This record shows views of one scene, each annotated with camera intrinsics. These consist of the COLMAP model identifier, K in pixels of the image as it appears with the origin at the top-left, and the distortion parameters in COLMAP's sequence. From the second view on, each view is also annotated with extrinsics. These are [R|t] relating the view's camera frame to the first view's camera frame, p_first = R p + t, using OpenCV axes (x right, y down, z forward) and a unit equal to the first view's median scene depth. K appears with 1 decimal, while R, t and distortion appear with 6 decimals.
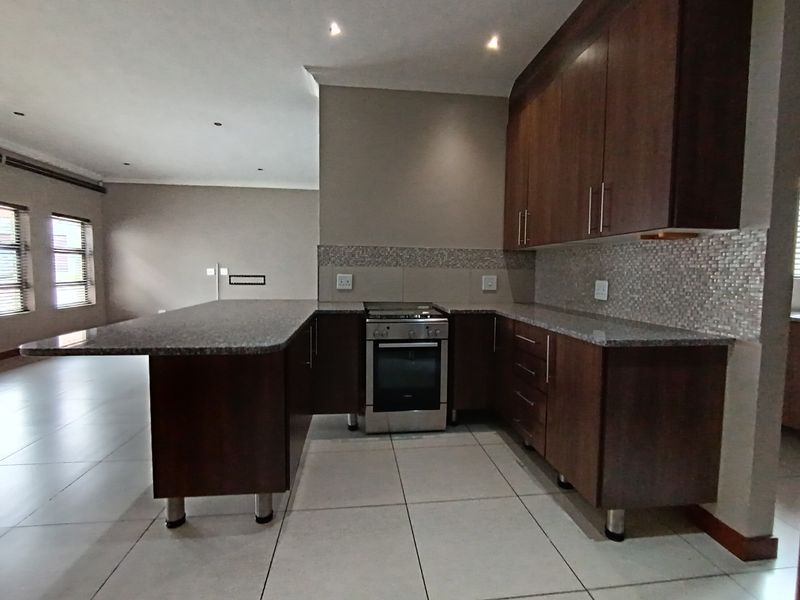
lens RADIAL K [[379.9, 0, 399.3], [0, 379.9, 297.9], [0, 0, 1]] dist [-0.003718, -0.000392]
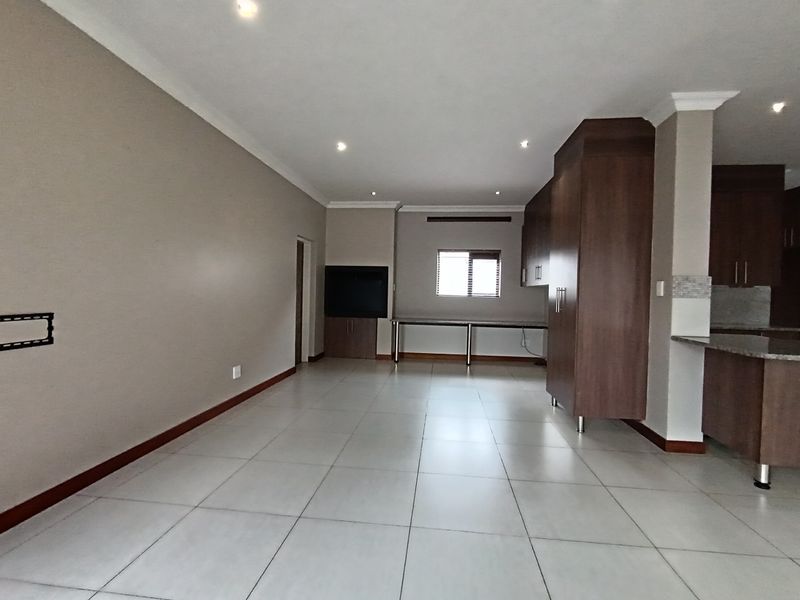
lens RADIAL K [[379.9, 0, 399.3], [0, 379.9, 297.9], [0, 0, 1]] dist [-0.003718, -0.000392]
pose [[0.228531, -0.023449, 0.973254, -1.471949], [0.050173, 0.998665, 0.012280, -0.154230], [-0.972243, 0.046025, 0.229403, 1.738039]]
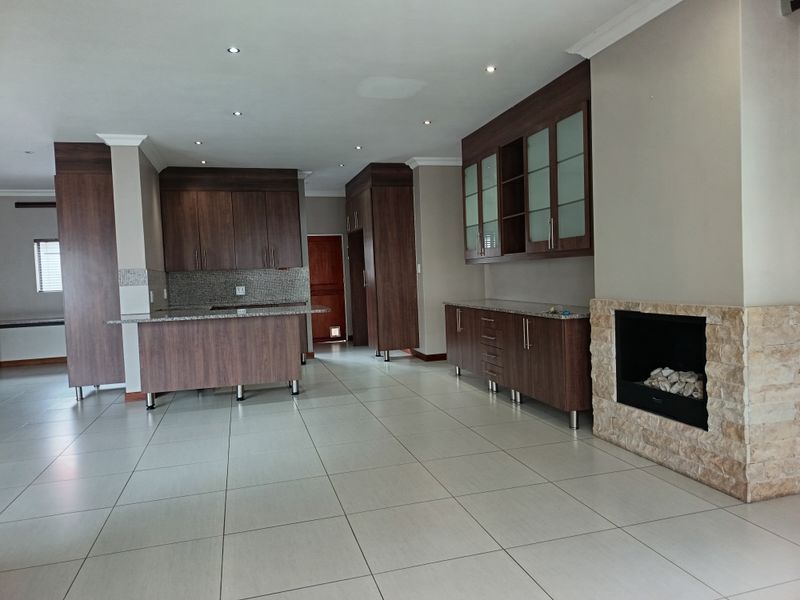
lens RADIAL K [[554.0, 0, 400.0], [0, 554.0, 300.0], [0, 0, 1]] dist [0.069353, -0.088227]
pose [[-0.159596, -0.054262, 0.985690, -2.506910], [0.108224, 0.991508, 0.072105, -0.088816], [-0.981232, 0.118183, -0.152368, 0.526256]]
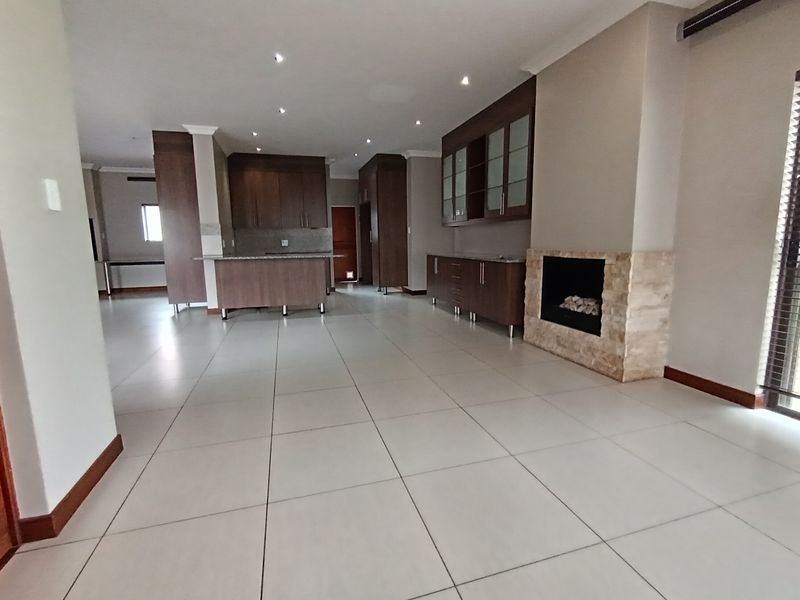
lens RADIAL K [[379.9, 0, 399.3], [0, 379.9, 297.9], [0, 0, 1]] dist [-0.003718, -0.000392]
pose [[-0.169748, -0.159871, 0.972433, -2.495216], [0.081783, 0.981065, 0.175566, -0.043714], [-0.982088, 0.109330, -0.153459, 0.532657]]
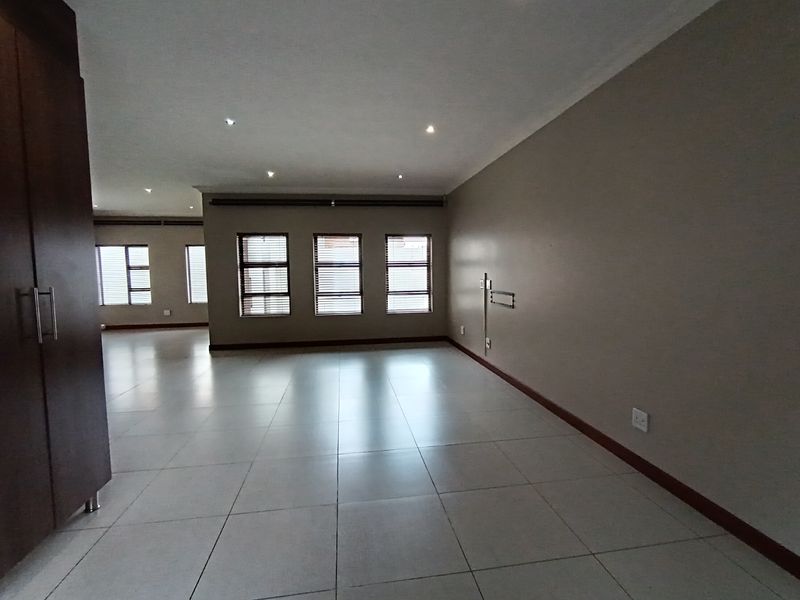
lens RADIAL K [[379.9, 0, 399.3], [0, 379.9, 297.9], [0, 0, 1]] dist [-0.003718, -0.000392]
pose [[0.034290, 0.066626, -0.997189, 0.631049], [-0.061740, 0.996011, 0.064425, -0.203686], [0.997503, 0.059357, 0.038266, 2.039619]]
